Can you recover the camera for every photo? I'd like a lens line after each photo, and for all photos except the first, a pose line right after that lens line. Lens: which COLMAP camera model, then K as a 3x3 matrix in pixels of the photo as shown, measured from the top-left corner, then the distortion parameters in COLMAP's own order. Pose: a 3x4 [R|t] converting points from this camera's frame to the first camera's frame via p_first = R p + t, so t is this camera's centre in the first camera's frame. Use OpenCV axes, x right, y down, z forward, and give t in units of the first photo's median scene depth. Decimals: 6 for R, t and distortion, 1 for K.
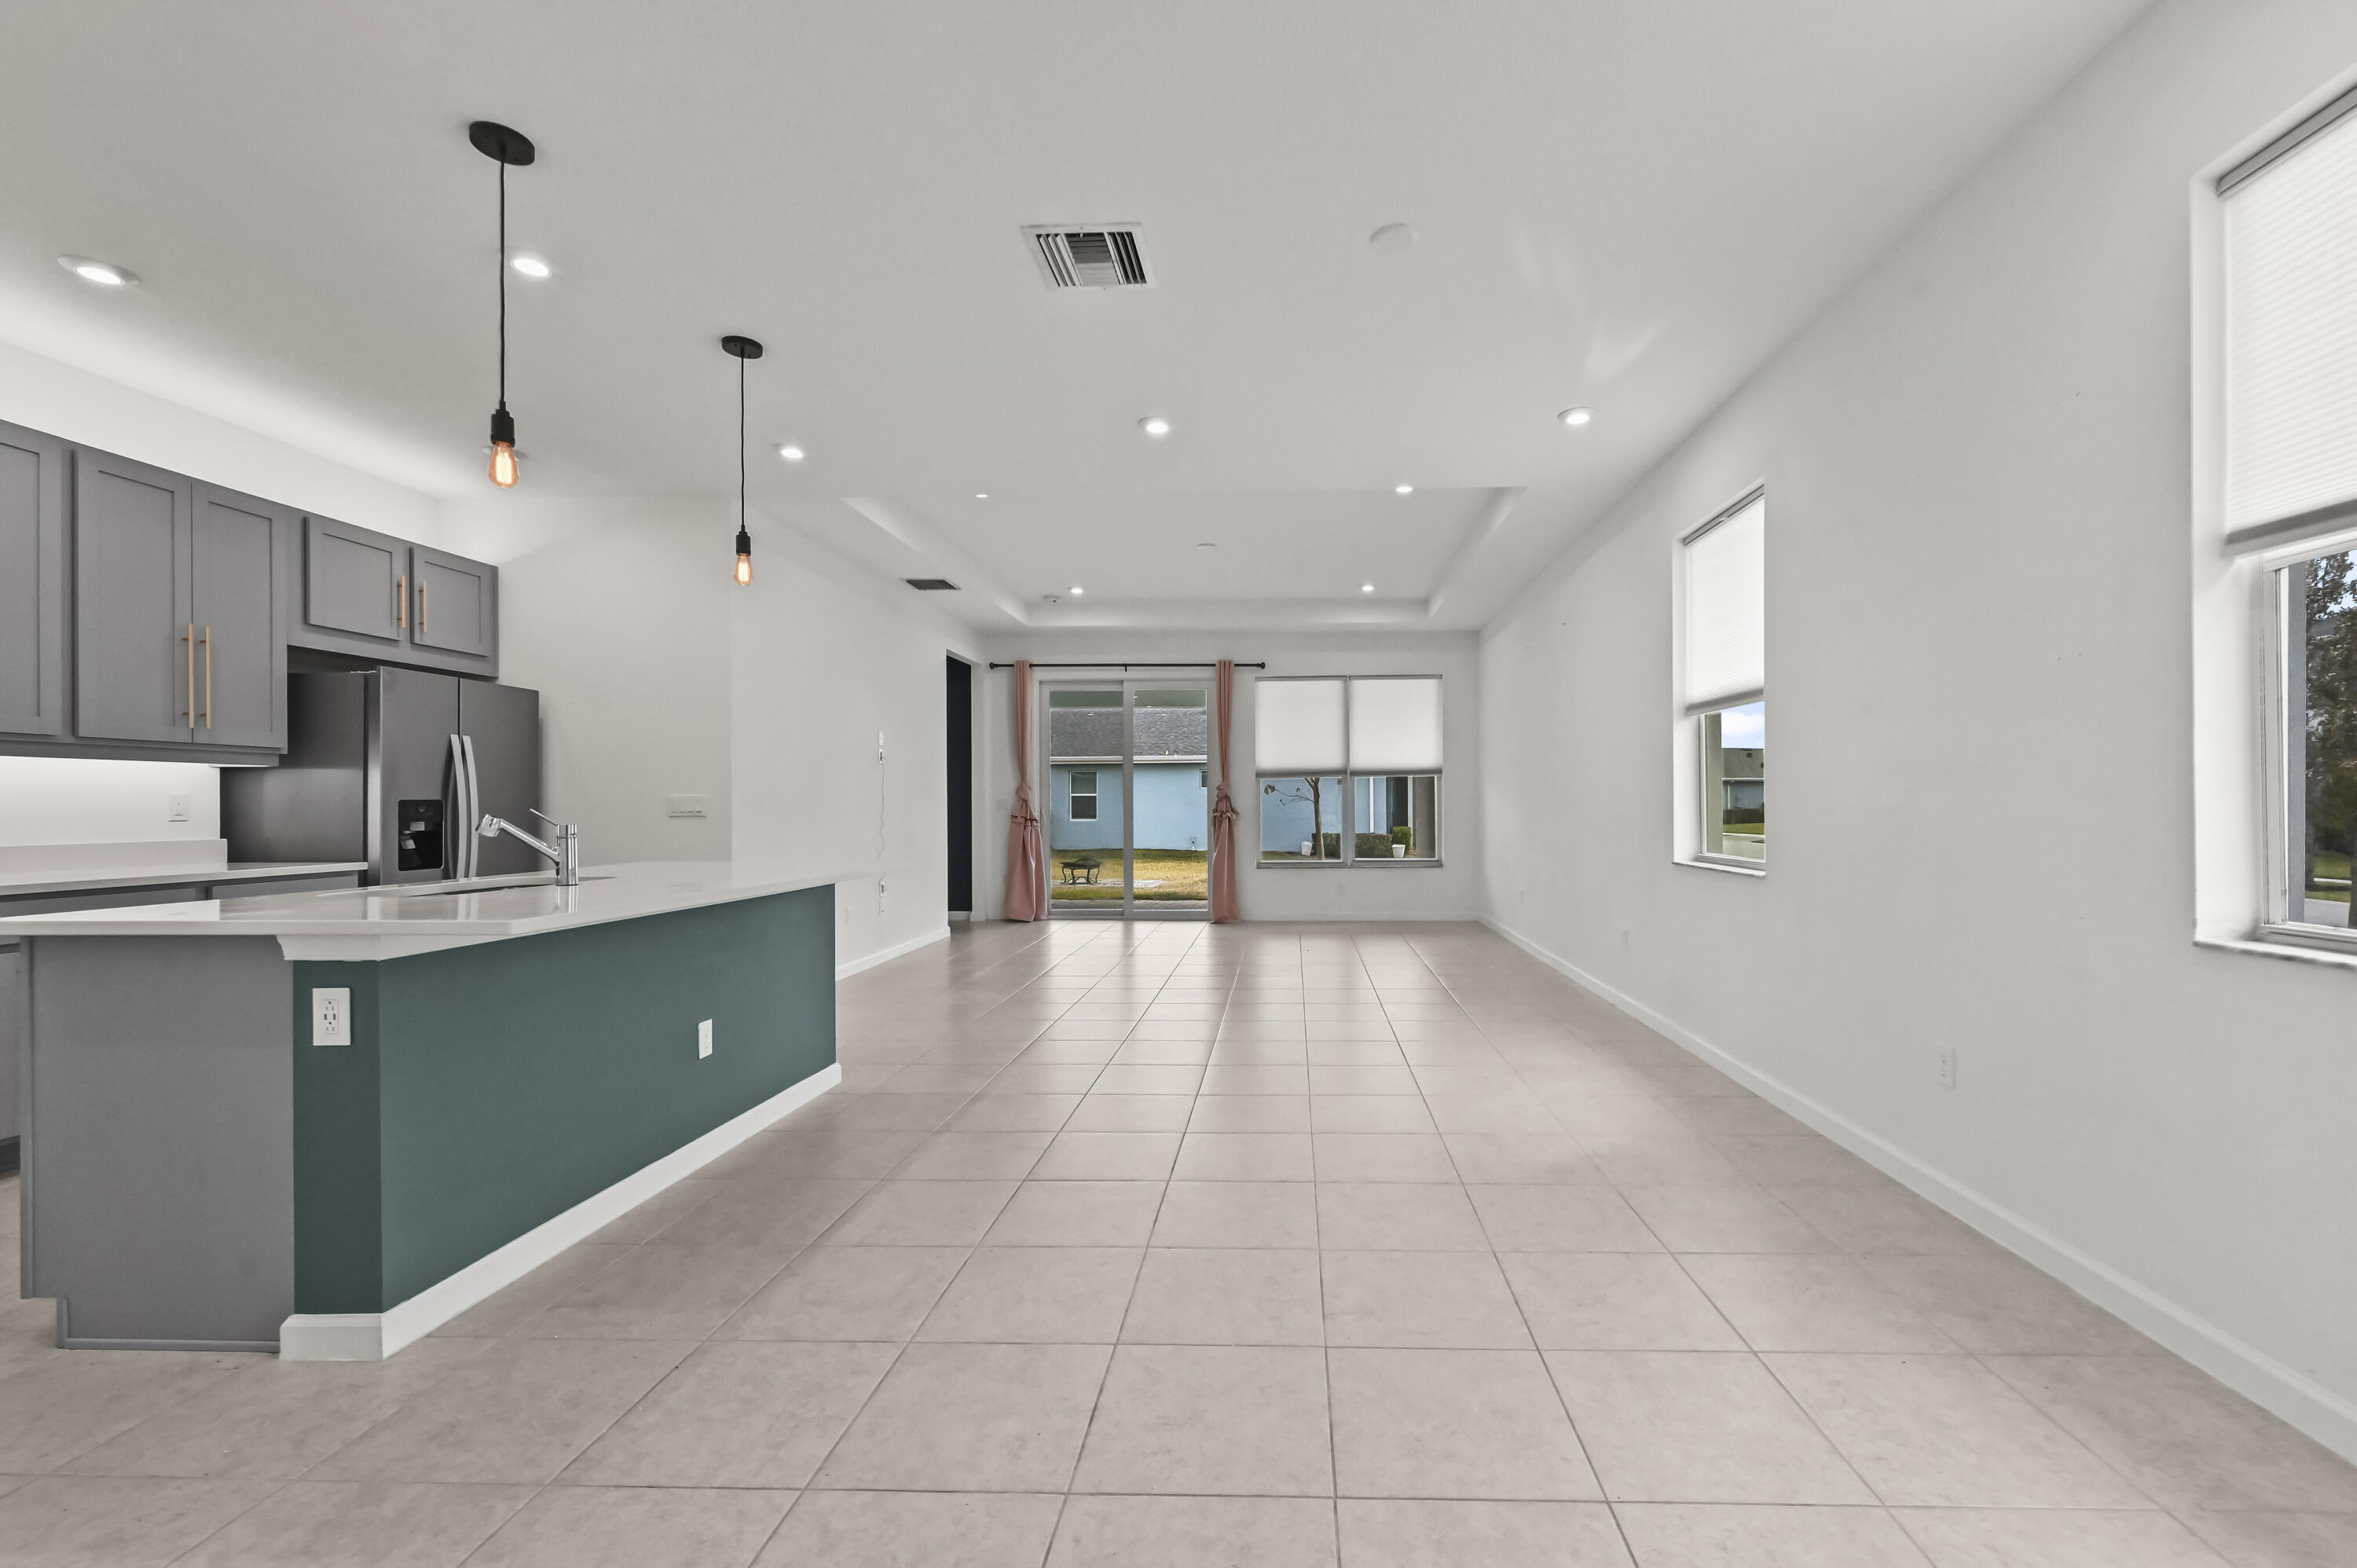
lens RADIAL K [[966.1, 0, 1257.3], [0, 966.1, 797.8], [0, 0, 1]] dist [0.001523, -0.000595]
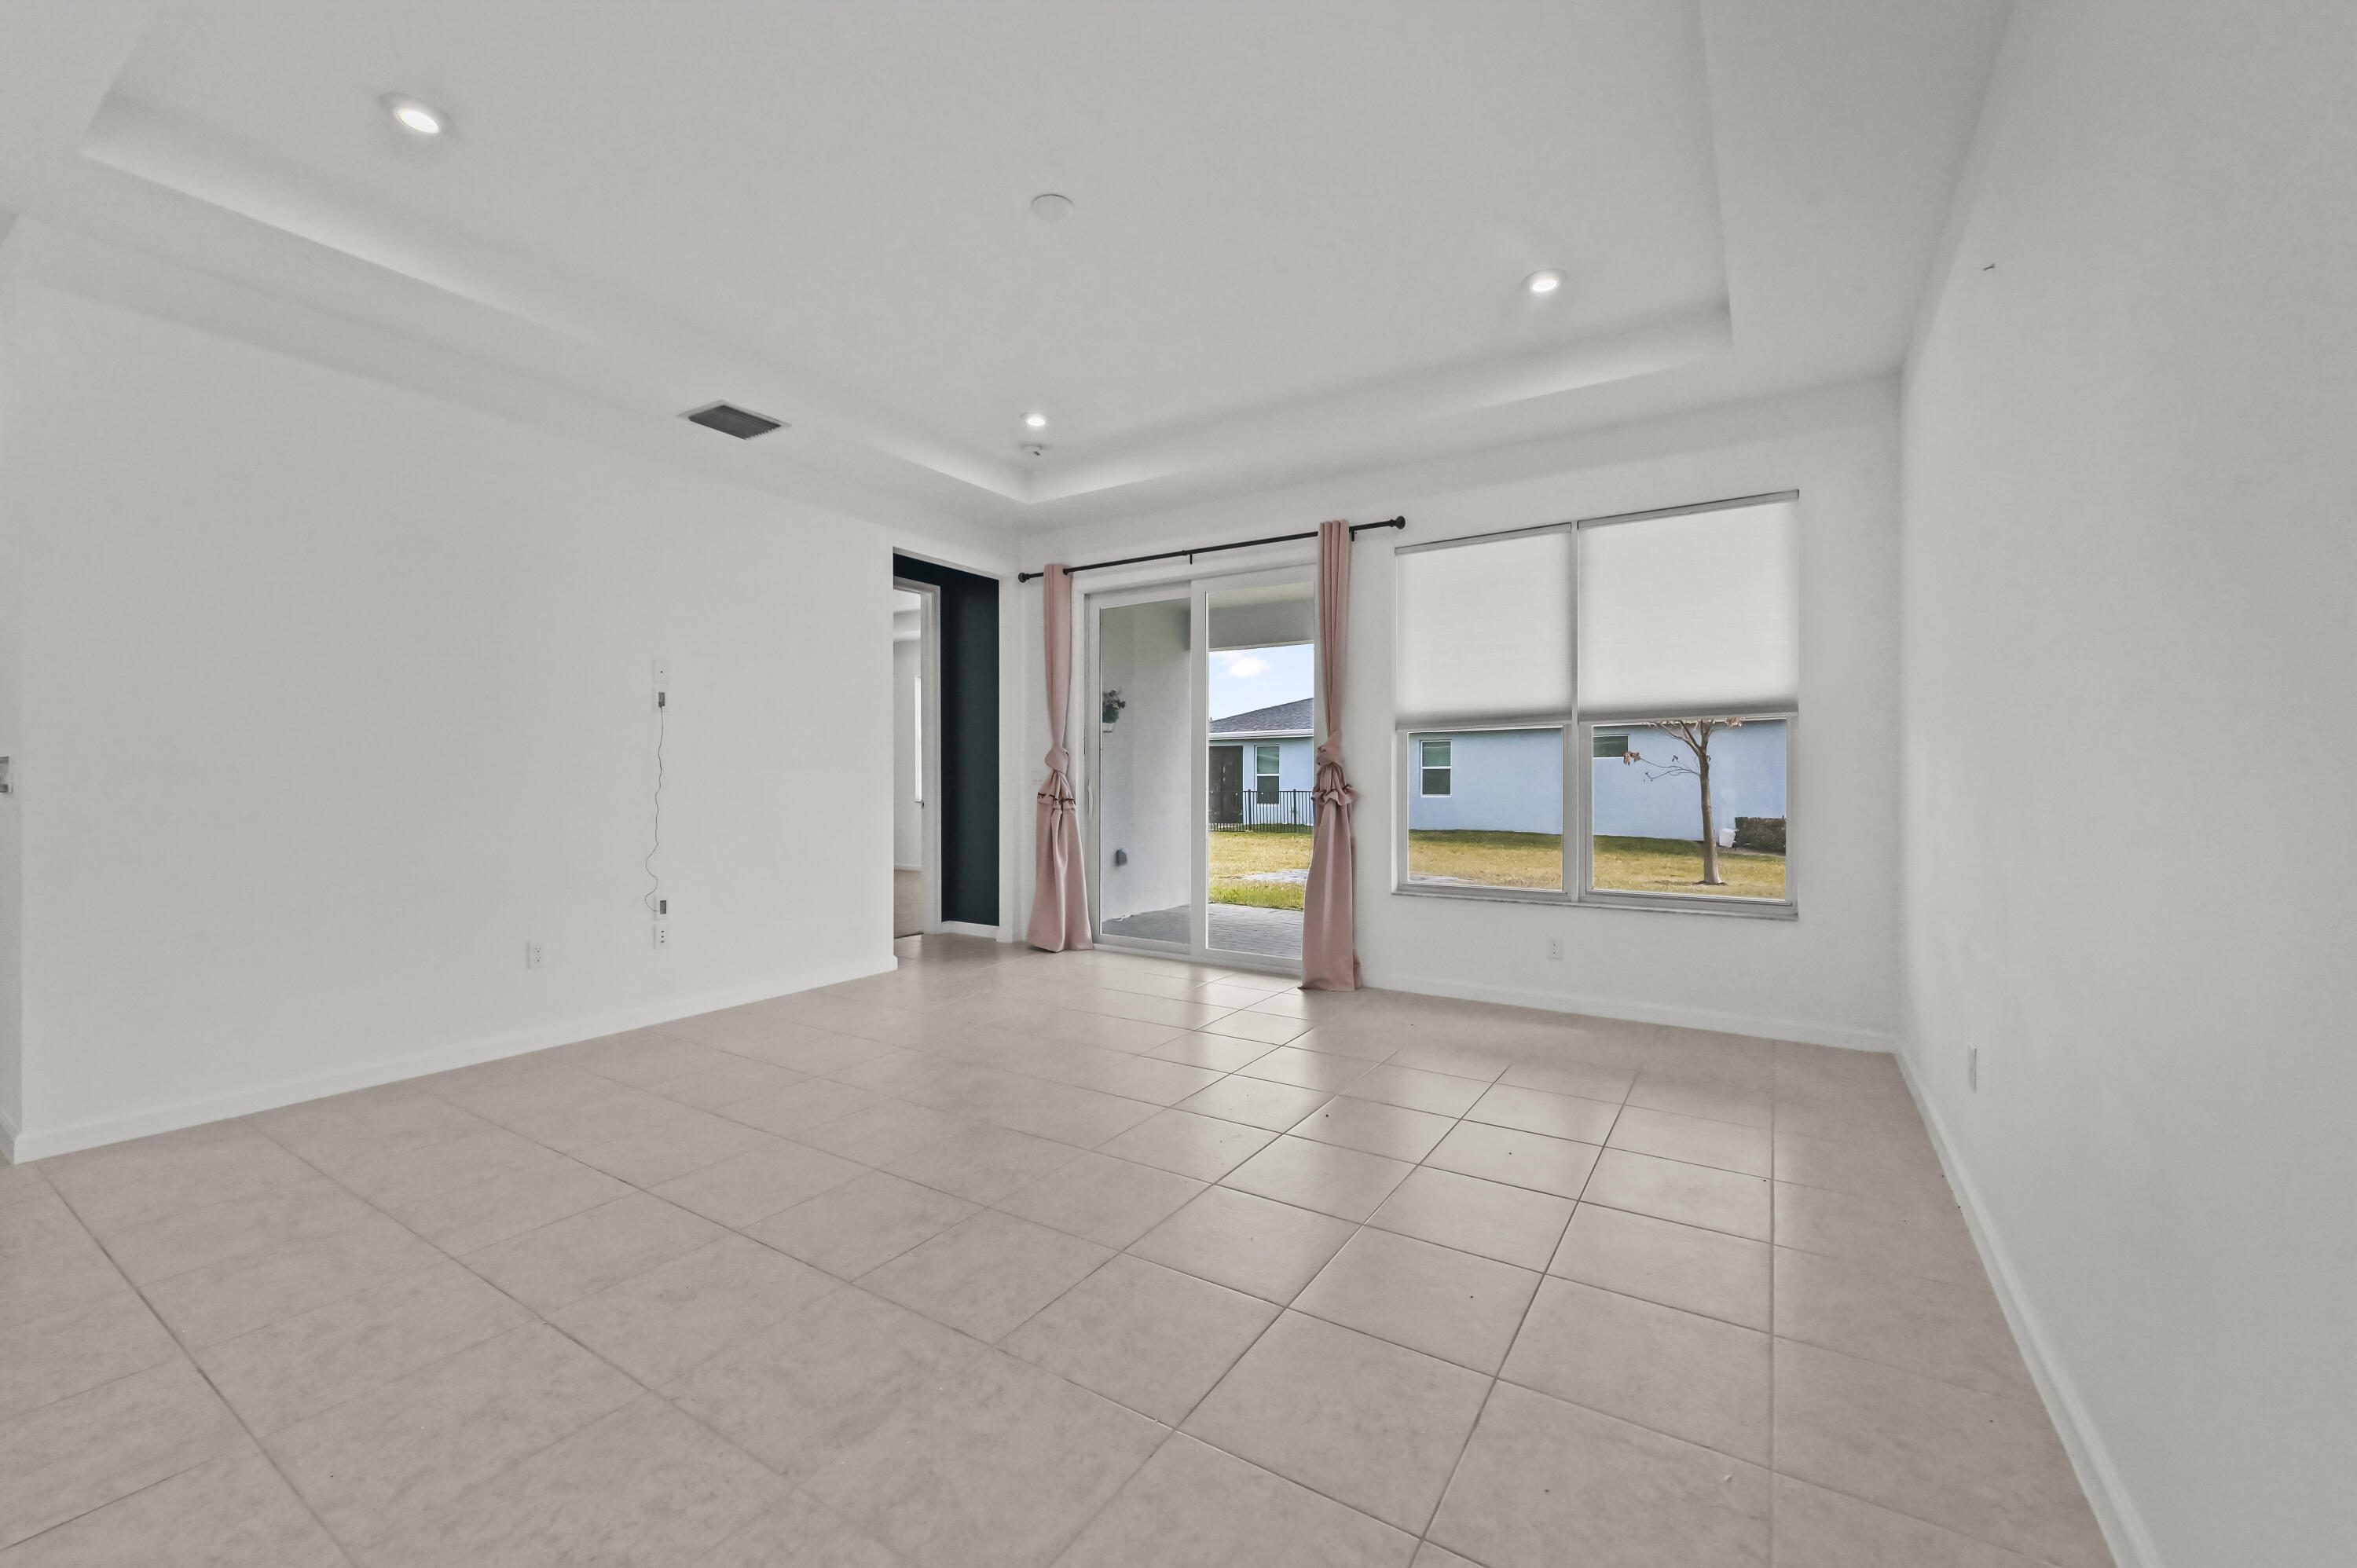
lens RADIAL K [[931.0, 0, 1176.4], [0, 931.0, 780.4], [0, 0, 1]] dist [0.001122, -0.000668]
pose [[0.860418, 0.006024, -0.509553, 0.315246], [-0.000820, 0.999945, 0.010436, 0.004923], [0.509588, -0.008561, 0.860376, 0.929263]]
